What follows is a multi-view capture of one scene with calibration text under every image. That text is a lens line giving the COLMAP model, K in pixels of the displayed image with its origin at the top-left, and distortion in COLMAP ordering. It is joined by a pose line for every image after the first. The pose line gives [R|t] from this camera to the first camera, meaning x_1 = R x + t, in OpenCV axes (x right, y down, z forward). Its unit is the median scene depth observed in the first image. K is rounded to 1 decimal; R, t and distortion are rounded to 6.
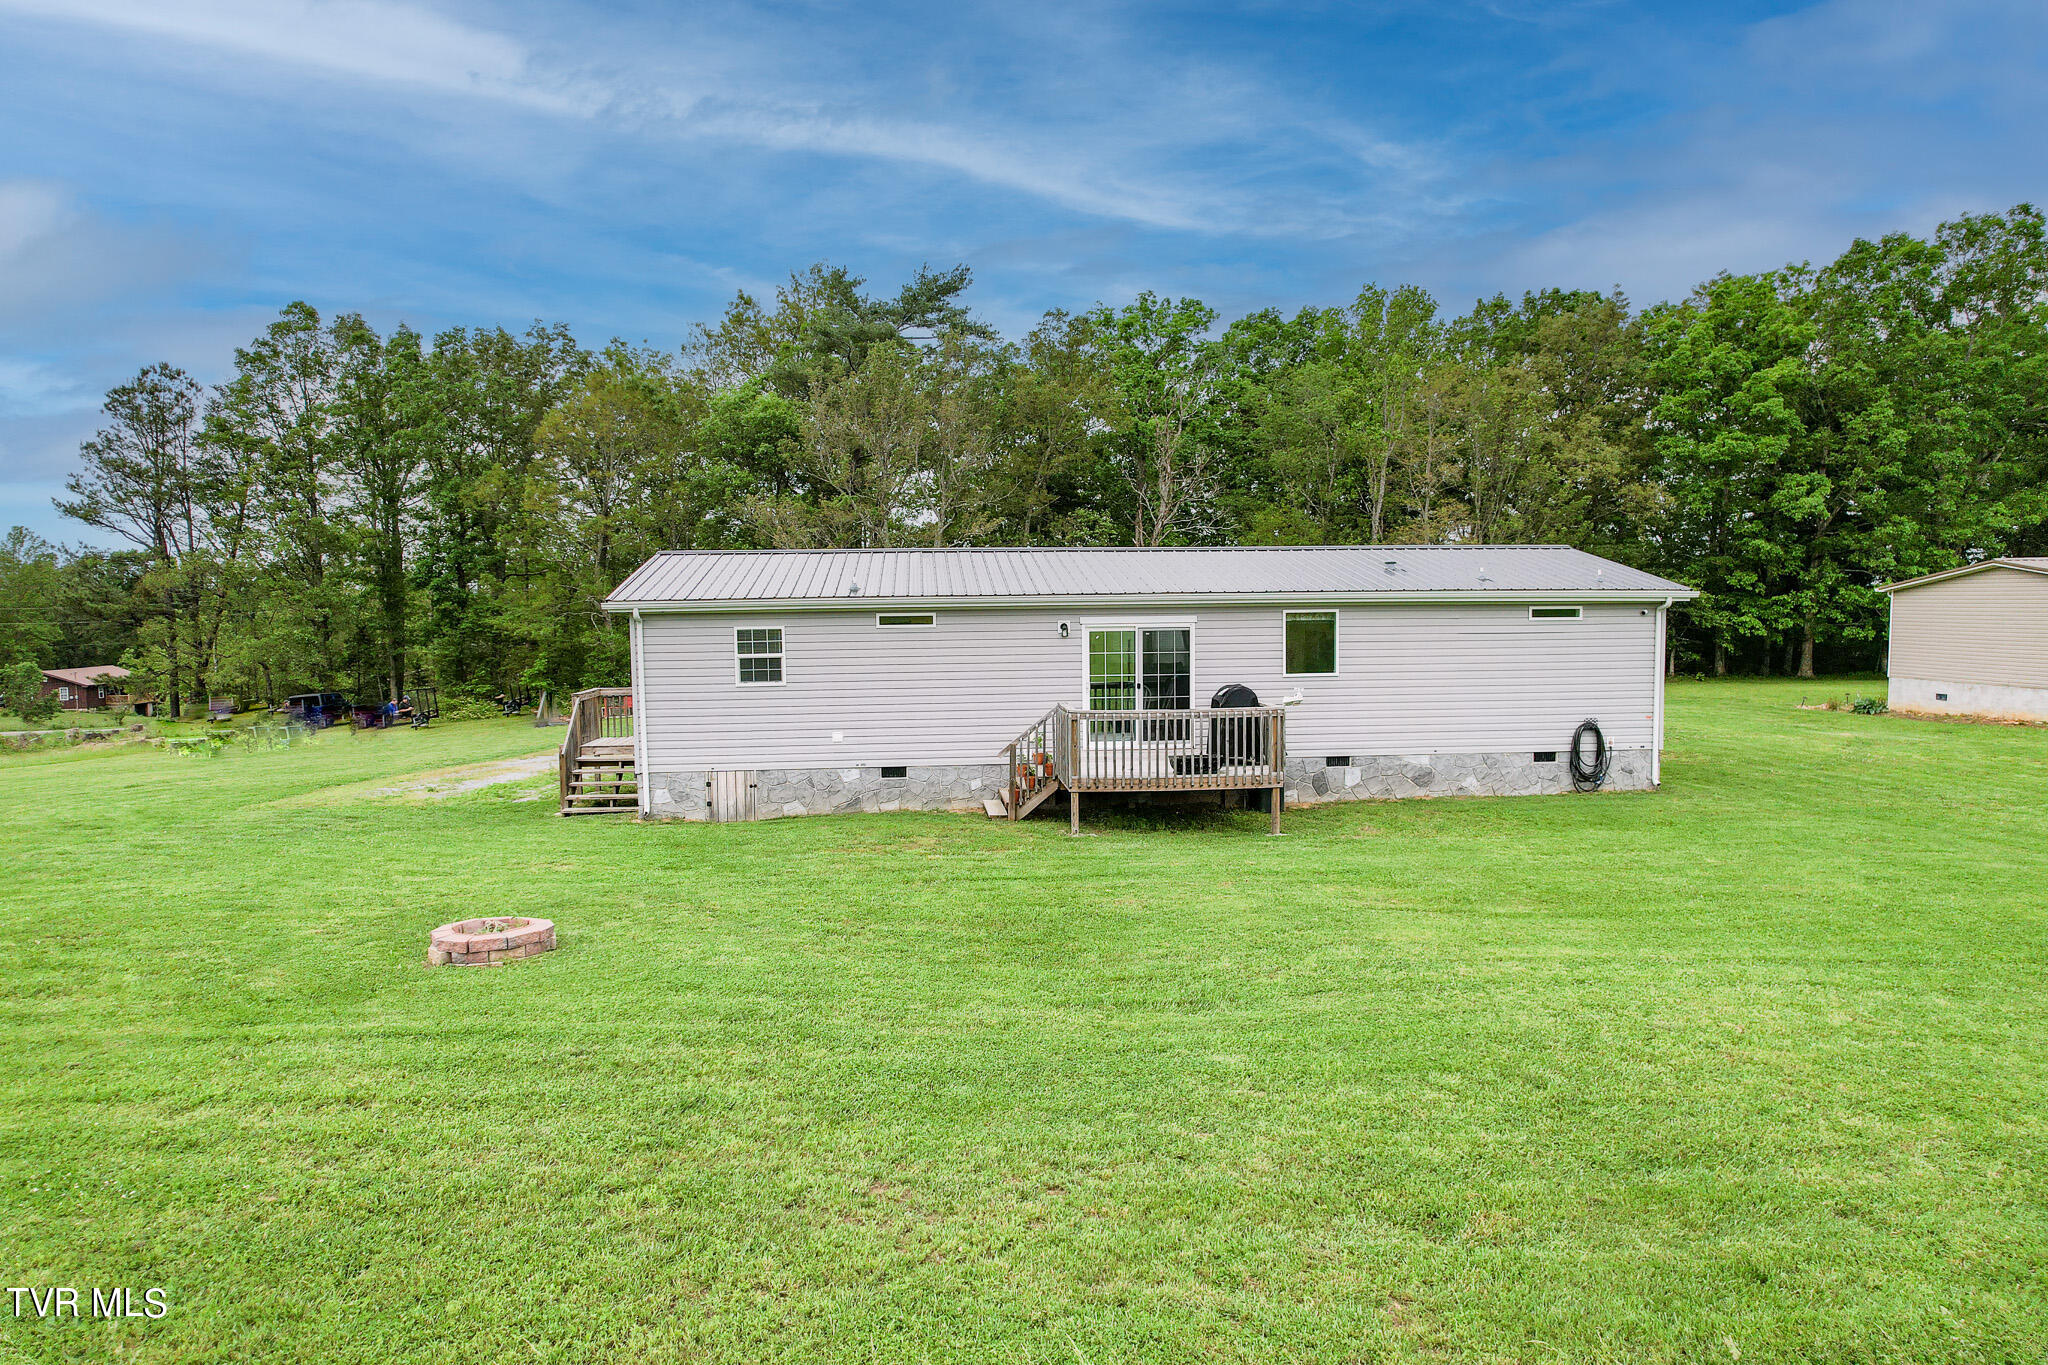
lens RADIAL K [[1311.7, 0, 1033.6], [0, 1311.7, 694.5], [0, 0, 1]] dist [-0.077643, 0.074728]
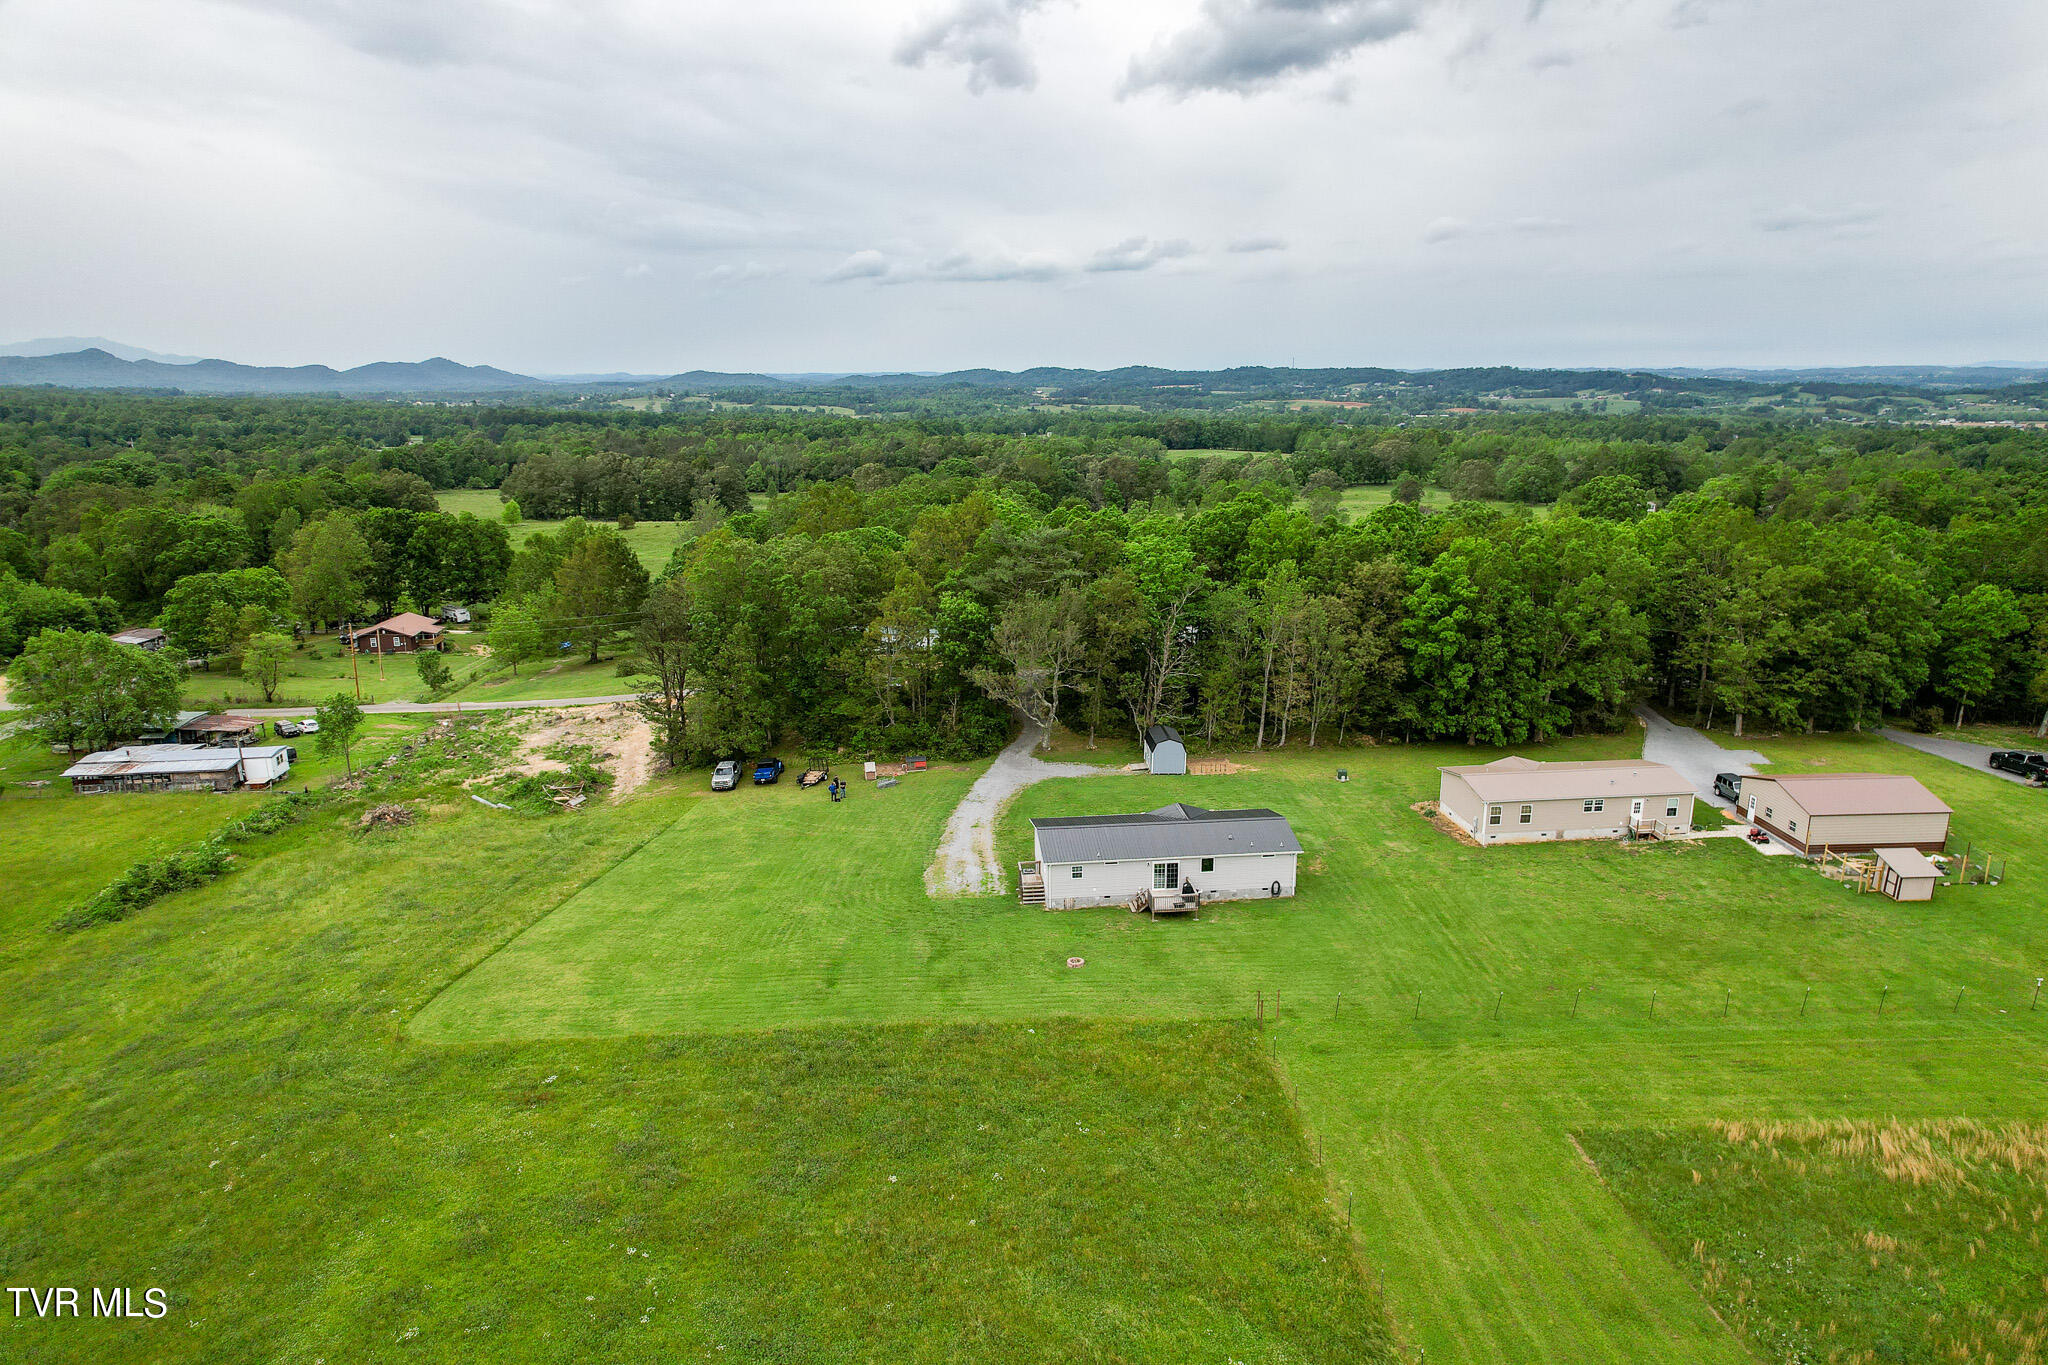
lens RADIAL K [[1311.7, 0, 1033.6], [0, 1311.7, 694.5], [0, 0, 1]] dist [-0.077643, 0.074728]
pose [[0.999798, 0.002128, 0.019990, -0.435781], [-0.005573, 0.984738, 0.173953, -1.306736], [-0.019315, -0.174030, 0.984551, -3.017109]]
